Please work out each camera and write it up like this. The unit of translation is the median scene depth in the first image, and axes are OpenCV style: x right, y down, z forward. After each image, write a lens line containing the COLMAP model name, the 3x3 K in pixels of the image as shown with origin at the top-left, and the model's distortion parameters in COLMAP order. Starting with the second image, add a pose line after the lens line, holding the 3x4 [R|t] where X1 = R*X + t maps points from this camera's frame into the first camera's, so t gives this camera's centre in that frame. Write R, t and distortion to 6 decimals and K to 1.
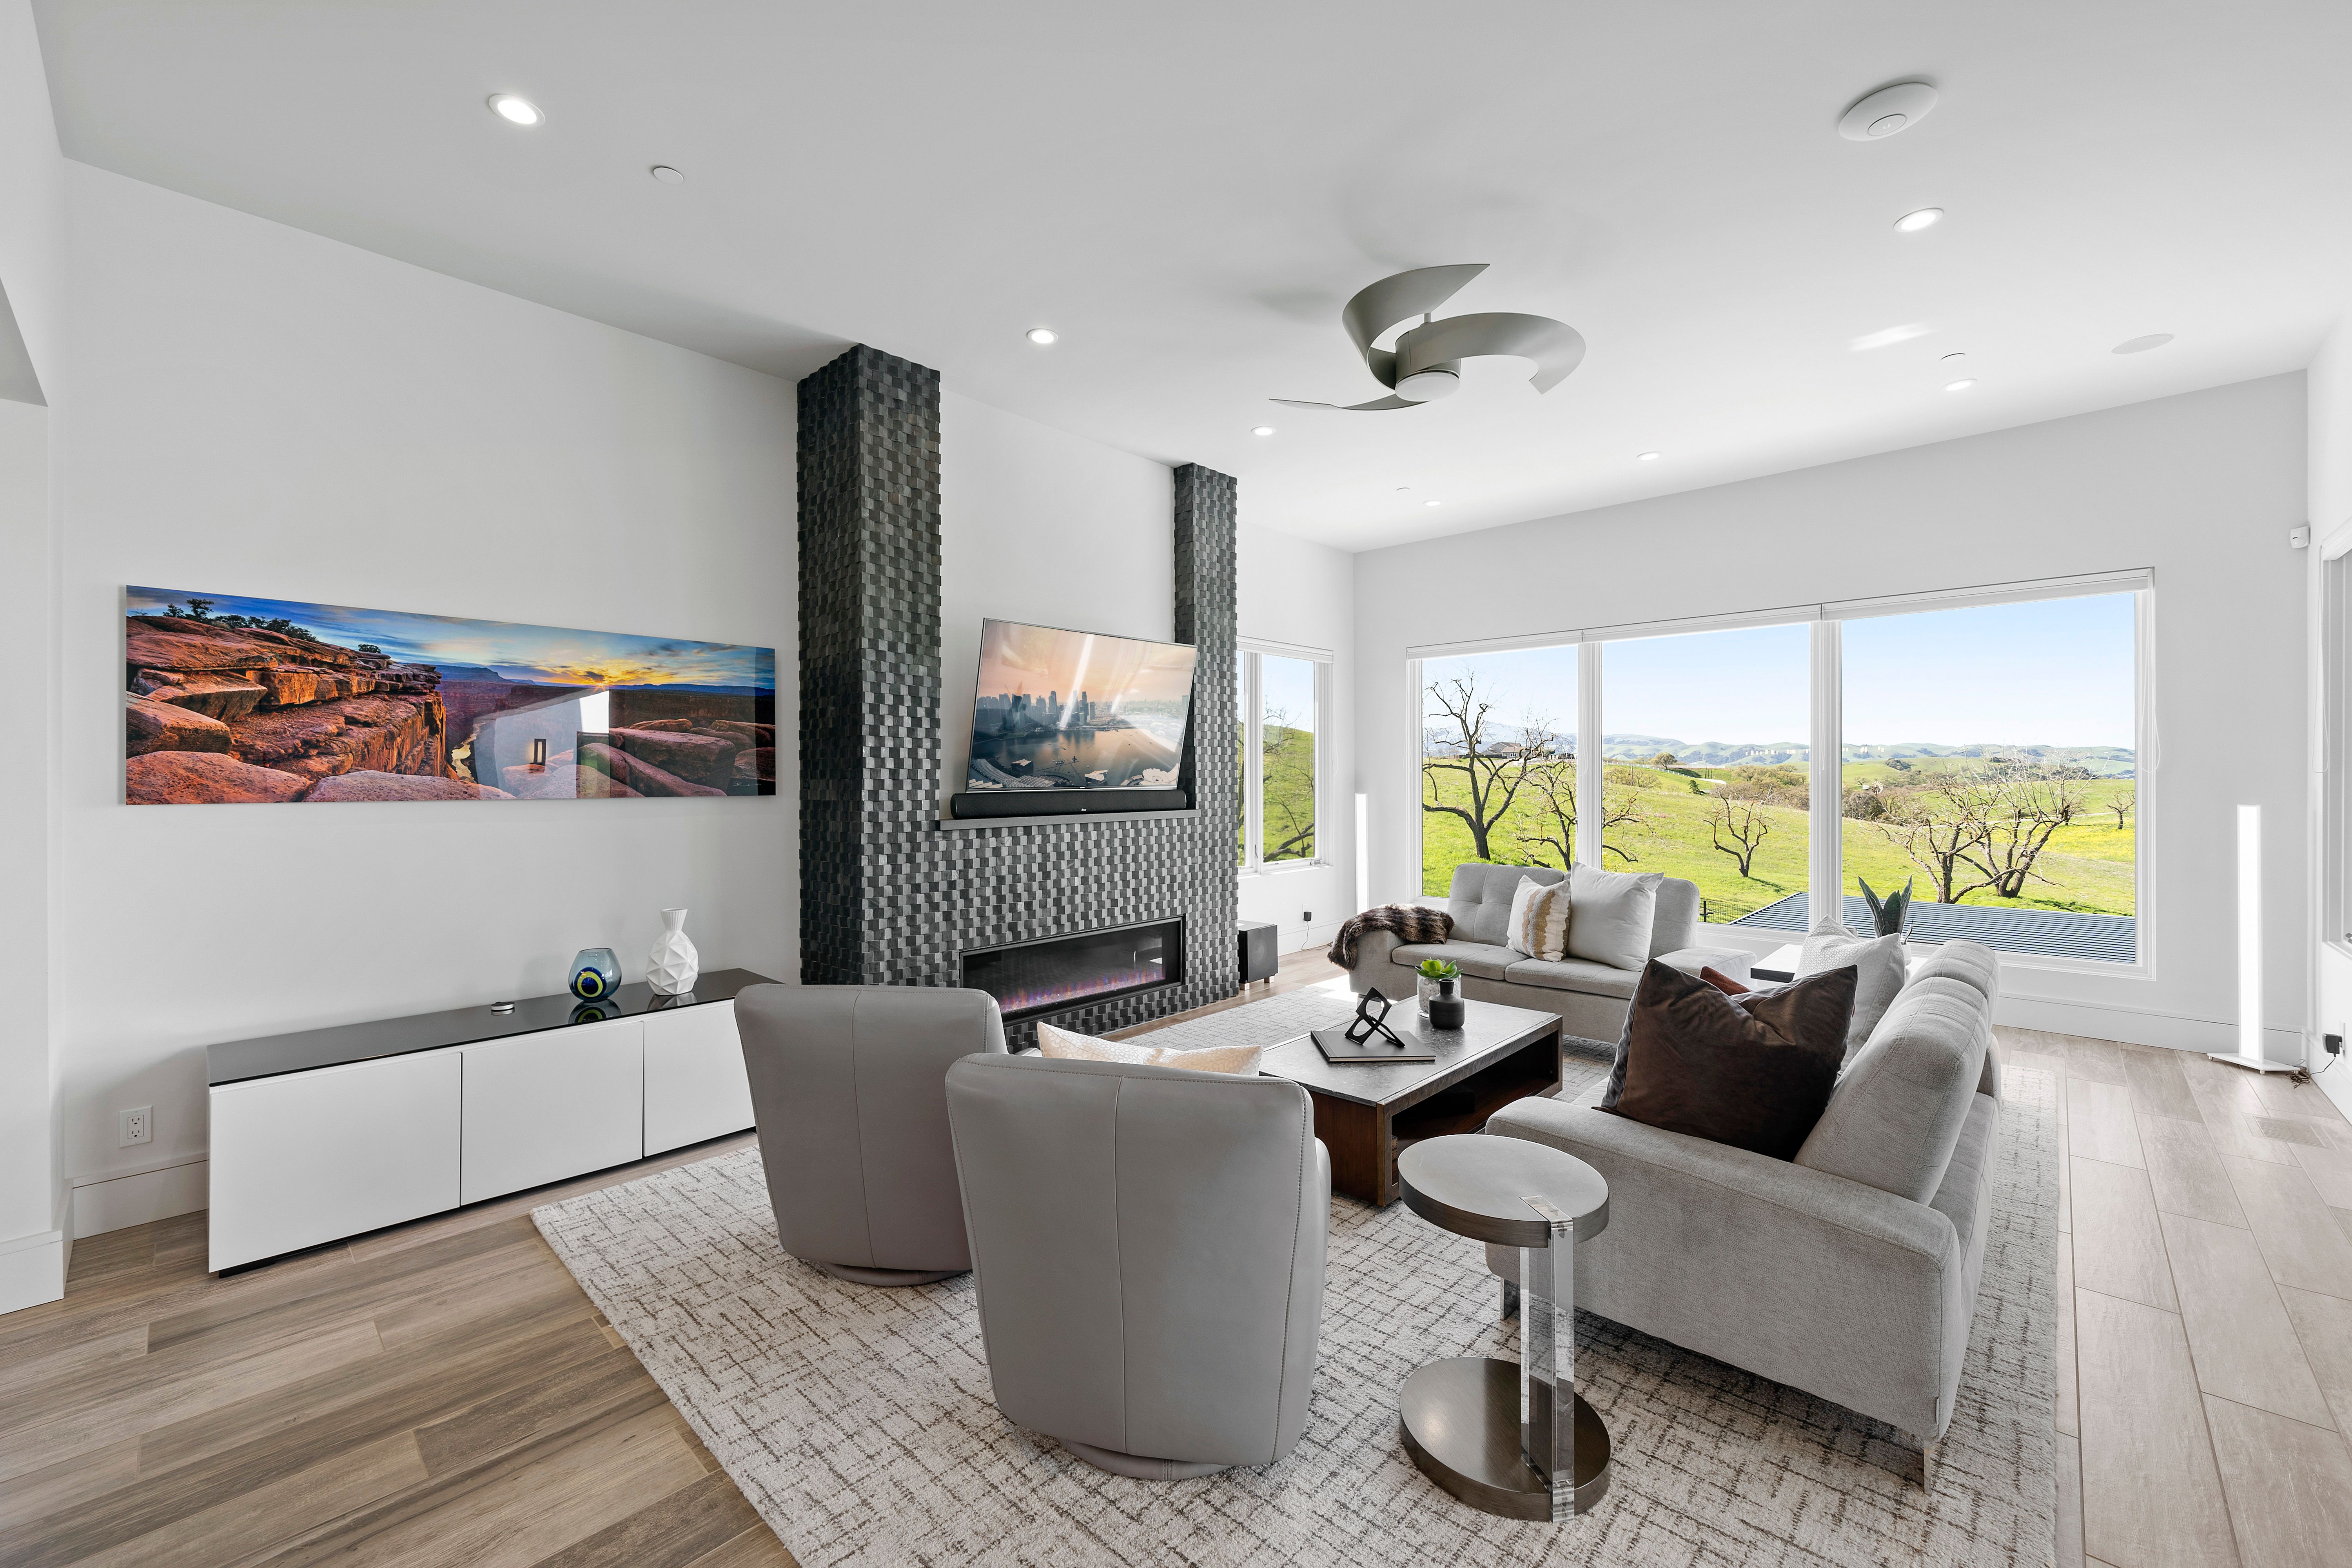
lens RADIAL K [[942.5, 0, 1161.6], [0, 942.5, 776.2], [0, 0, 1]] dist [0.000228, -0.000858]
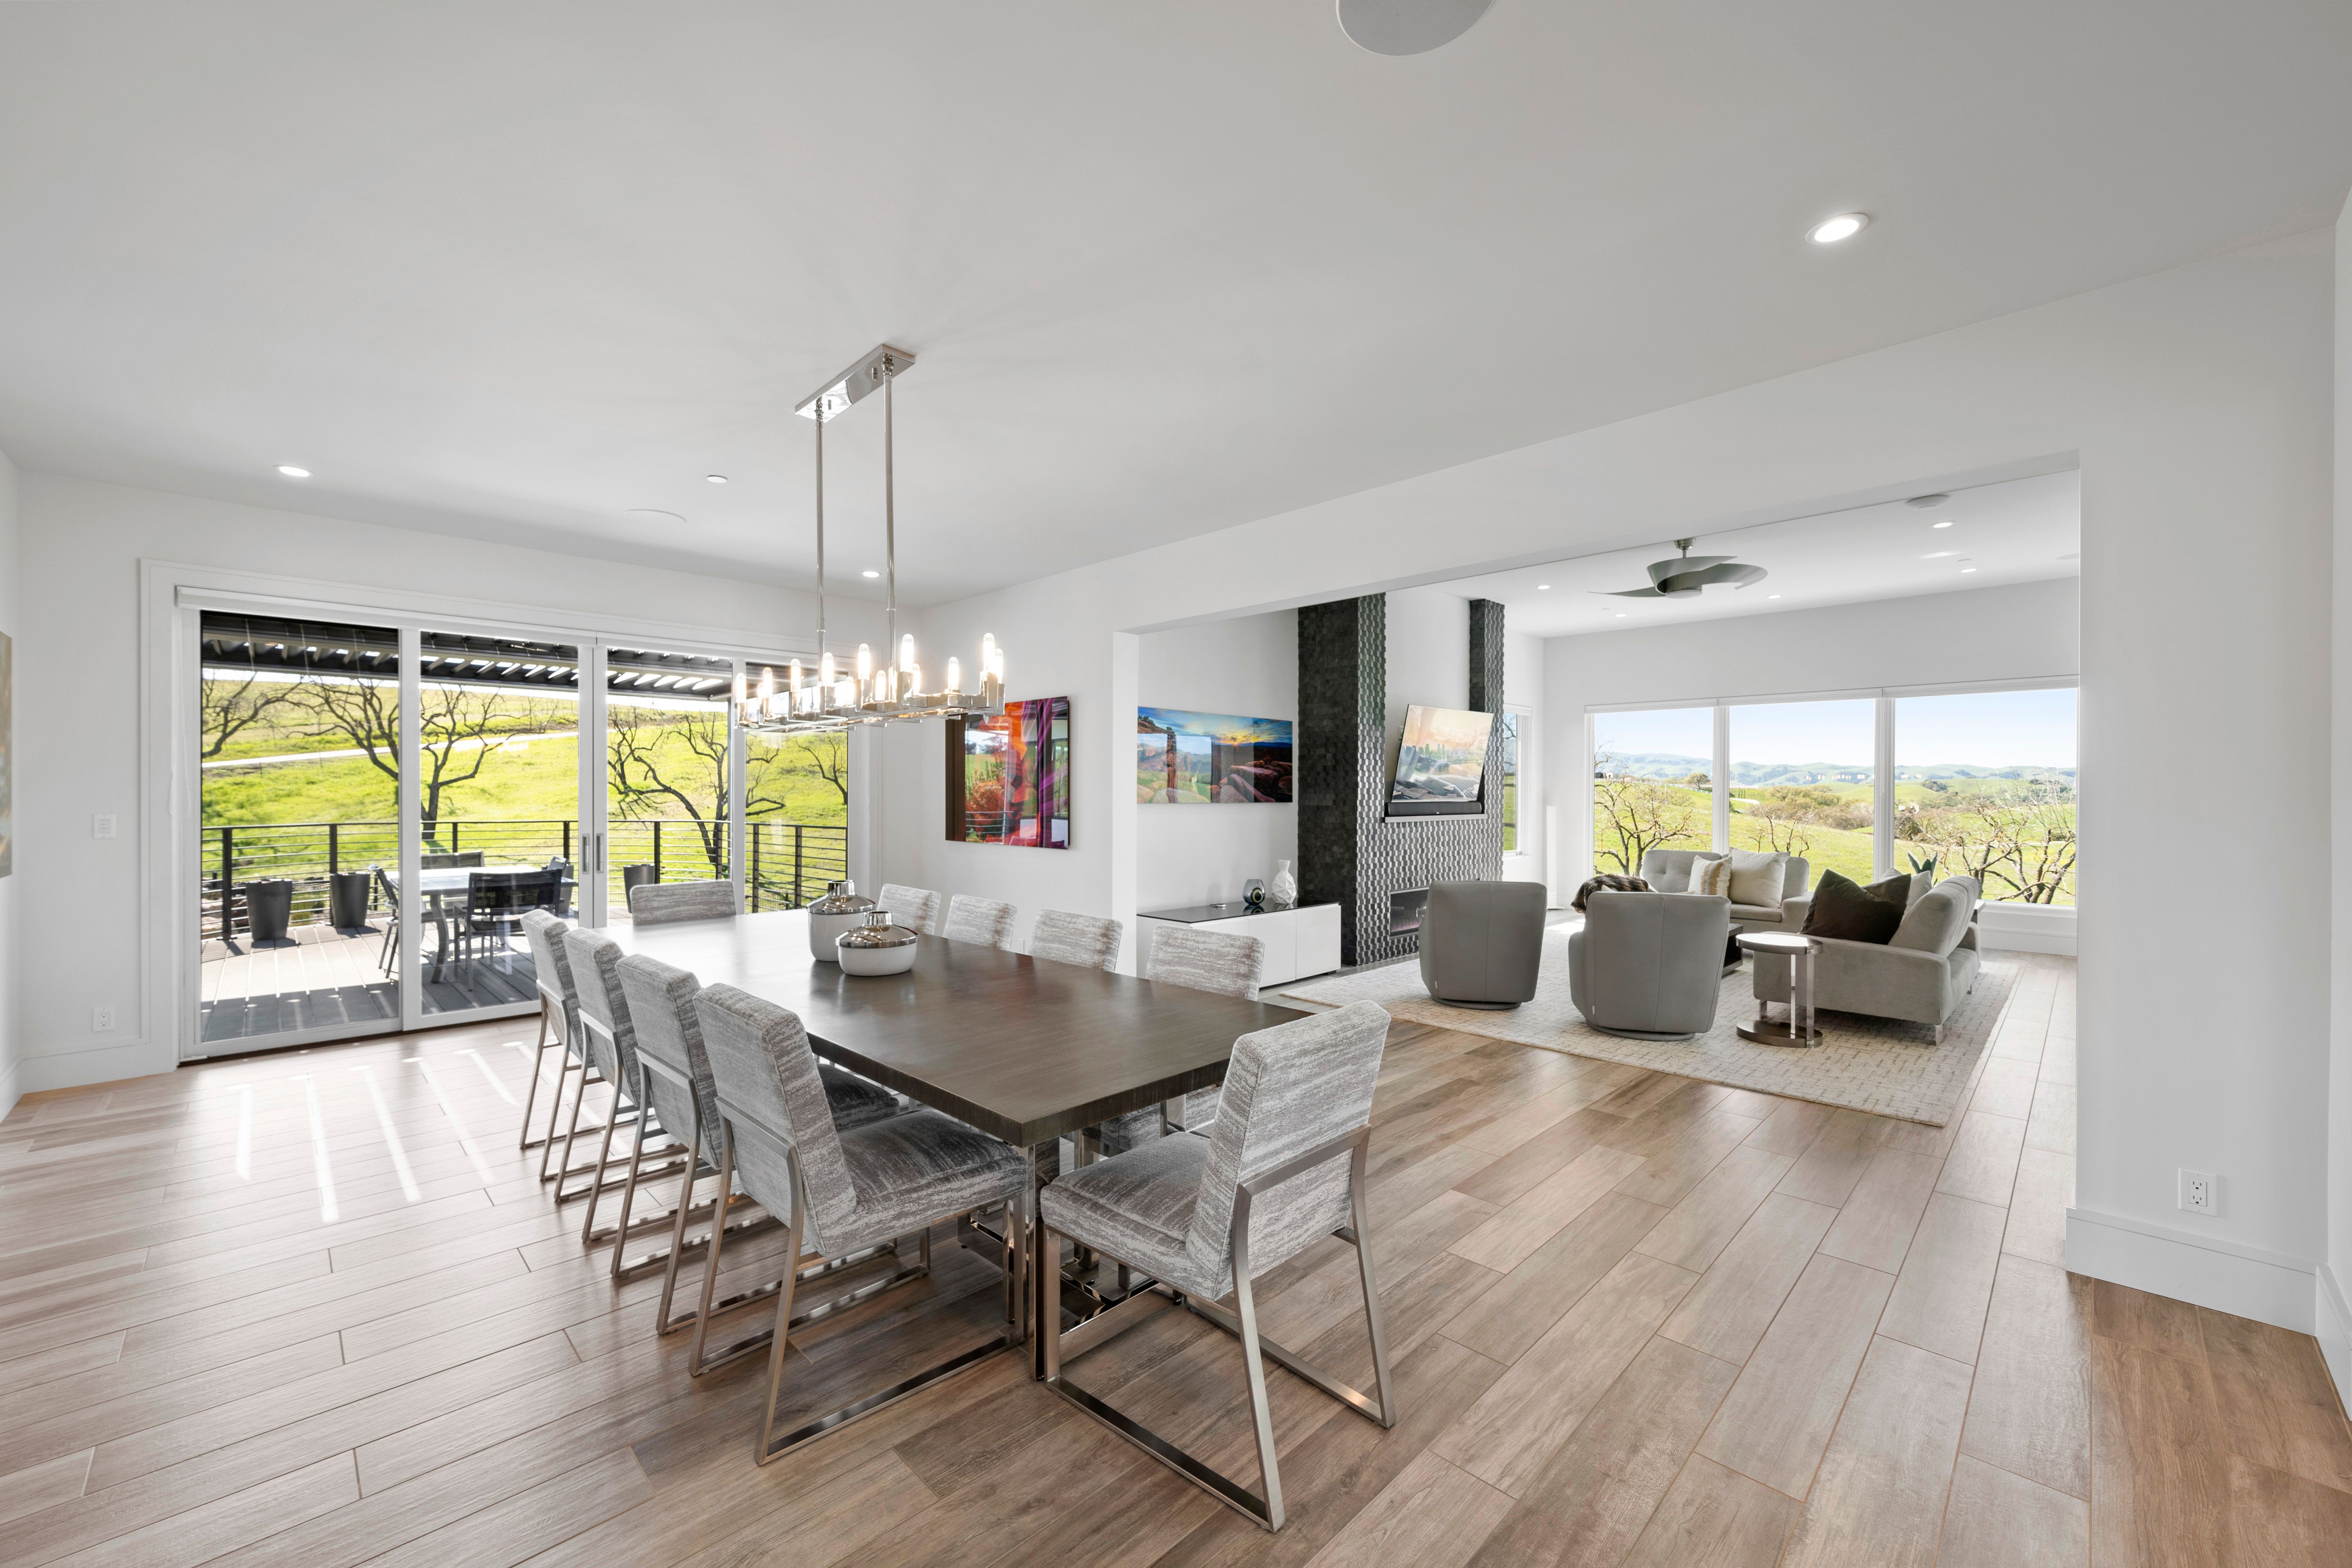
lens RADIAL K [[900.8, 0, 1173.4], [0, 900.8, 798.8], [0, 0, 1]] dist [-0.002804, 0.001166]
pose [[0.999217, 0.008565, -0.038632, -0.516633], [-0.008251, 0.999932, 0.008277, 0.000690], [0.038700, -0.007952, 0.999219, -0.665957]]
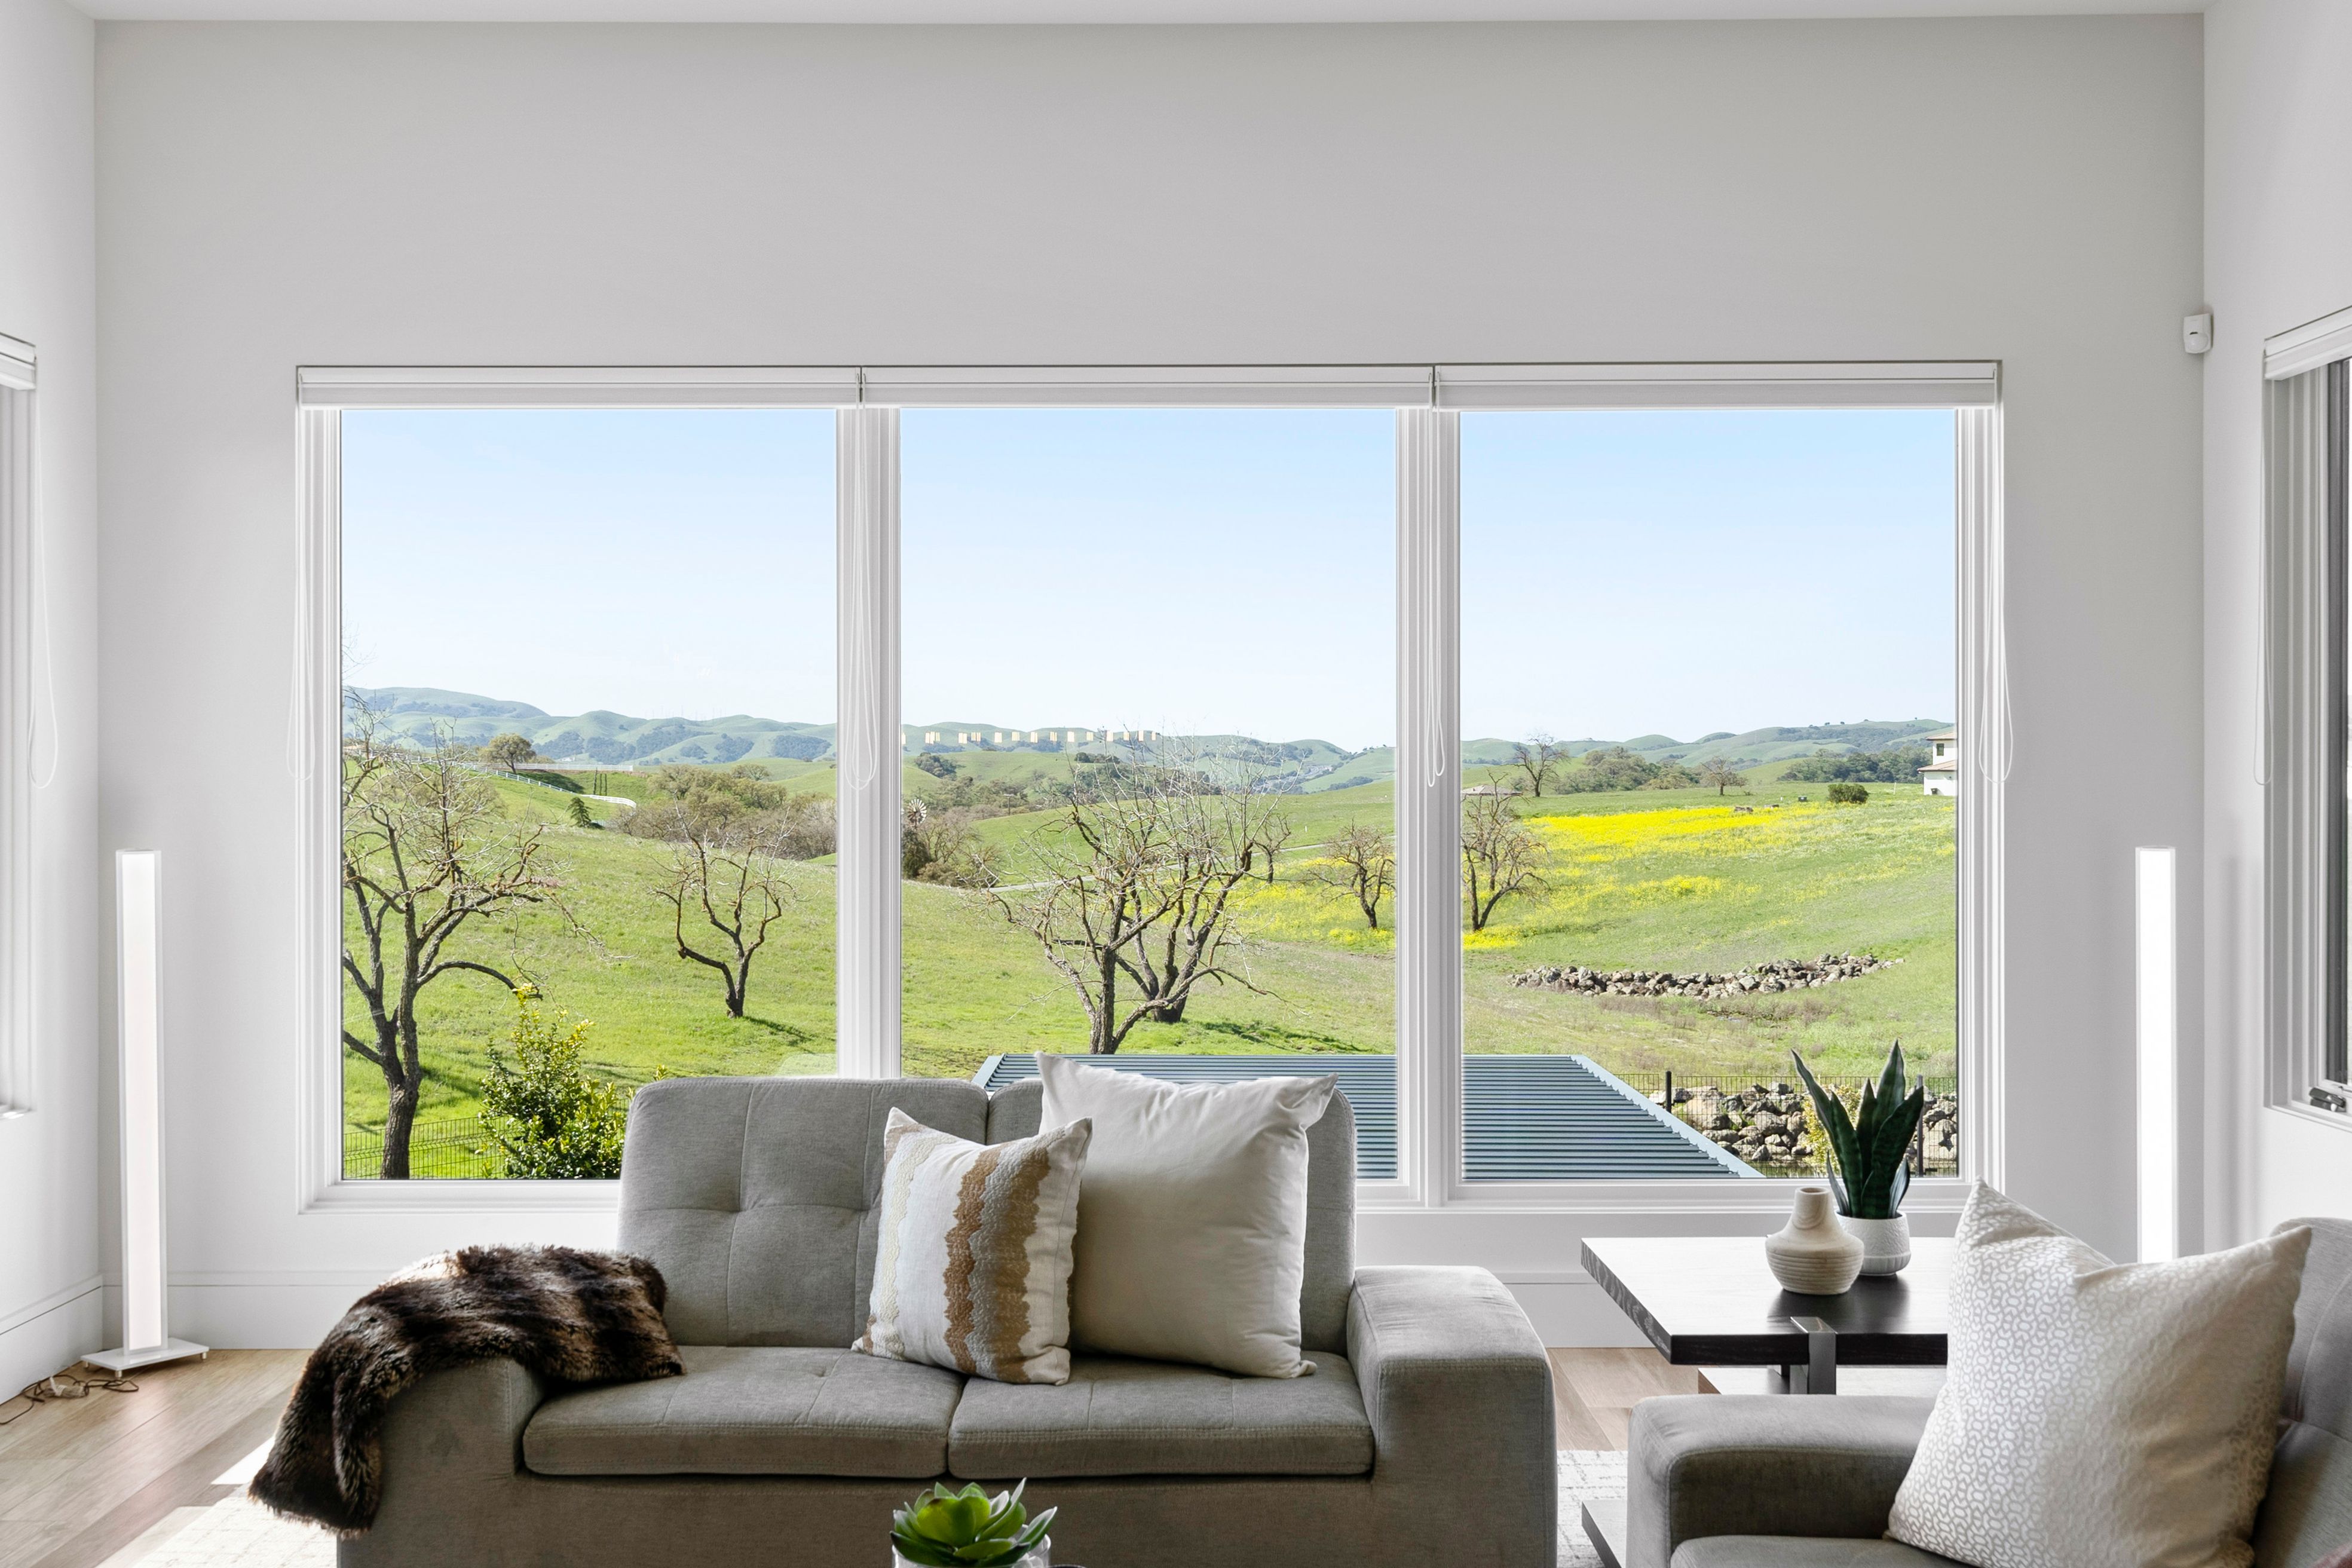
lens RADIAL K [[2397.6, 0, 1179.2], [0, 2397.6, 779.5], [0, 0, 1]] dist [-0.019371, 0.000000]
pose [[0.724848, 0.003209, 0.688902, -0.102455], [-0.000551, 0.999992, -0.004078, -0.000563], [-0.688909, 0.002577, 0.724843, 0.397283]]
